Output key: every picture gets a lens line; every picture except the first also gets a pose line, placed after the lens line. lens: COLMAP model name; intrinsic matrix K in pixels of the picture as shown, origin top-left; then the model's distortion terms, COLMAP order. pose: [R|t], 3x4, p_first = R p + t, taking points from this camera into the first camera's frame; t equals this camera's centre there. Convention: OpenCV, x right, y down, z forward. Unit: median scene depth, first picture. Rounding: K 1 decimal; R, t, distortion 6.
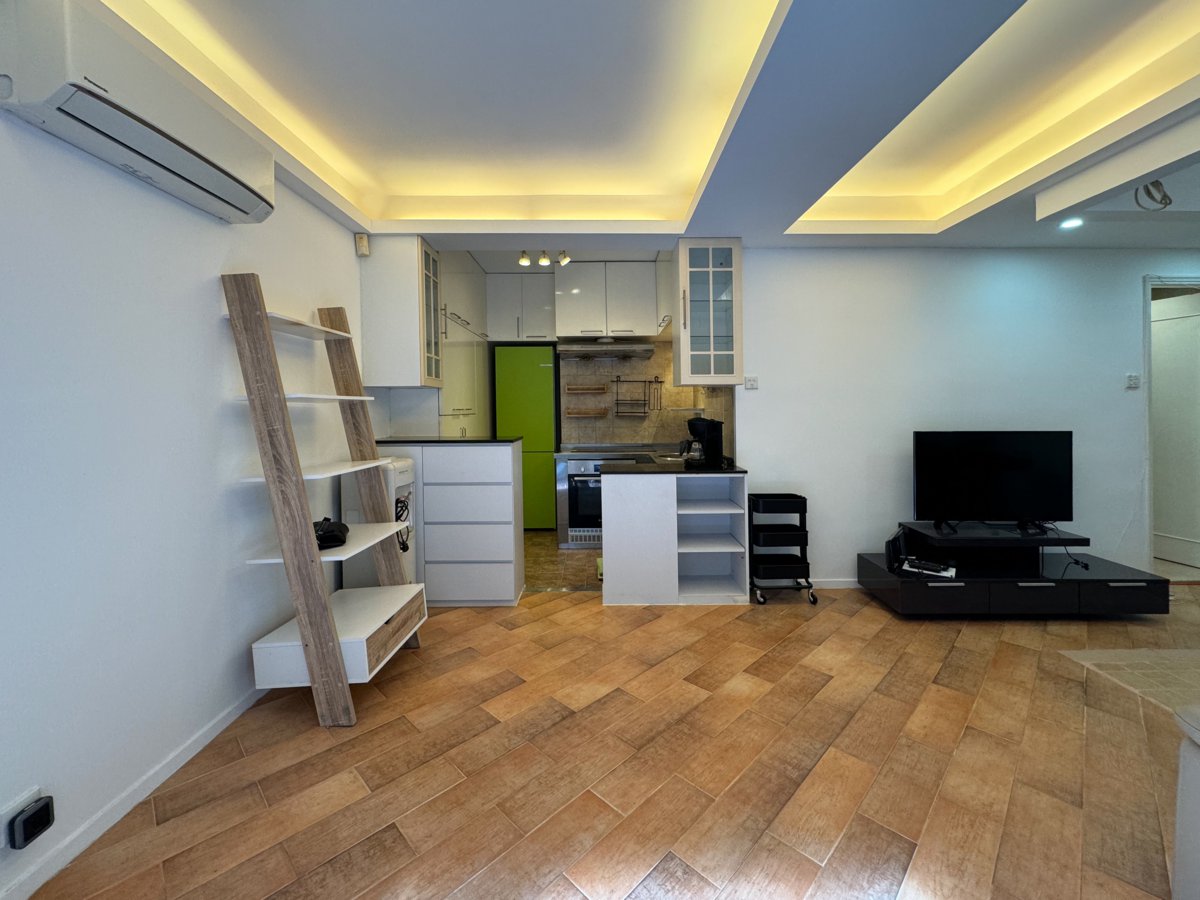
lens RADIAL K [[494.0, 0, 601.9], [0, 494.0, 426.4], [0, 0, 1]] dist [-0.002188, -0.000417]
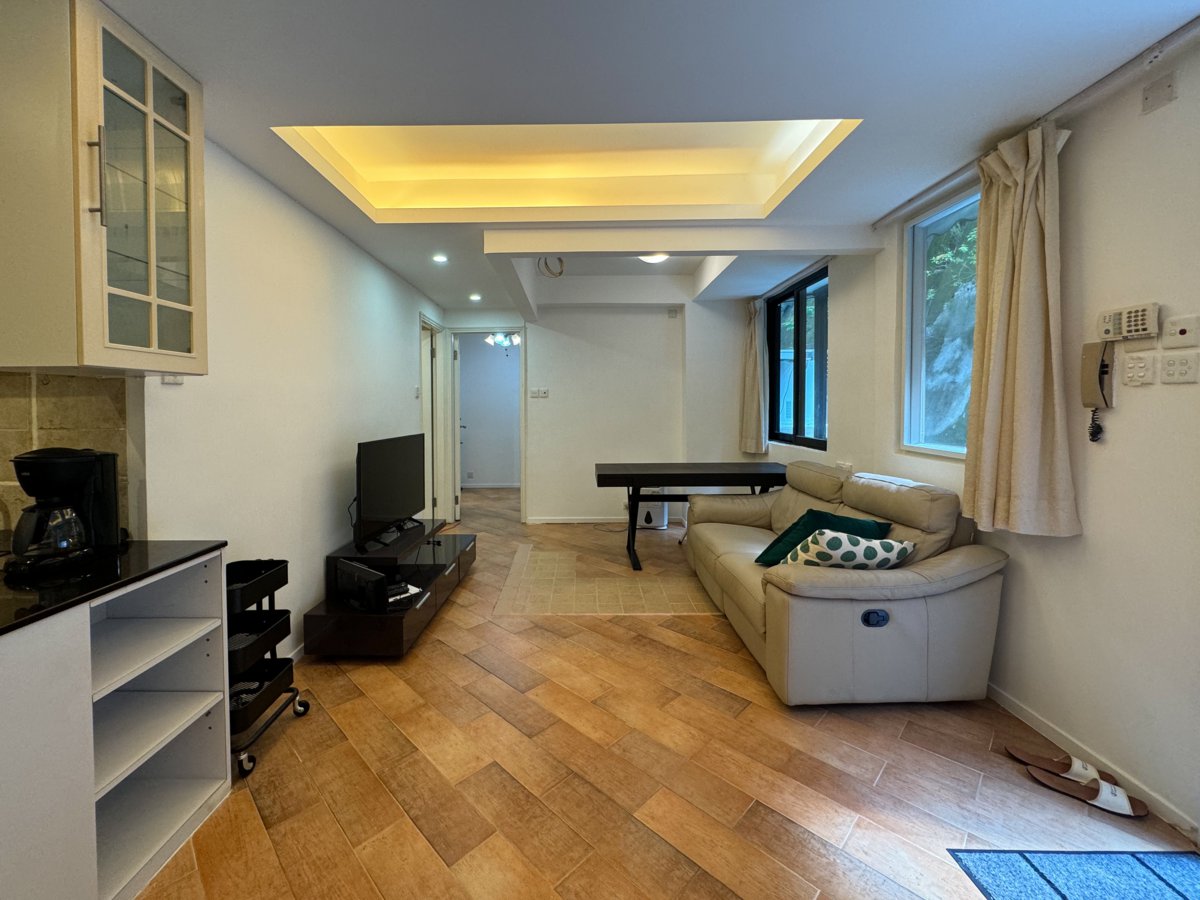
lens RADIAL K [[489.5, 0, 579.7], [0, 489.5, 416.3], [0, 0, 1]] dist [-0.002470, -0.000340]
pose [[0.011119, -0.016652, 0.999800, -0.219710], [0.046140, 0.998805, 0.016122, -0.033627], [-0.998873, 0.045951, 0.011874, 0.621685]]
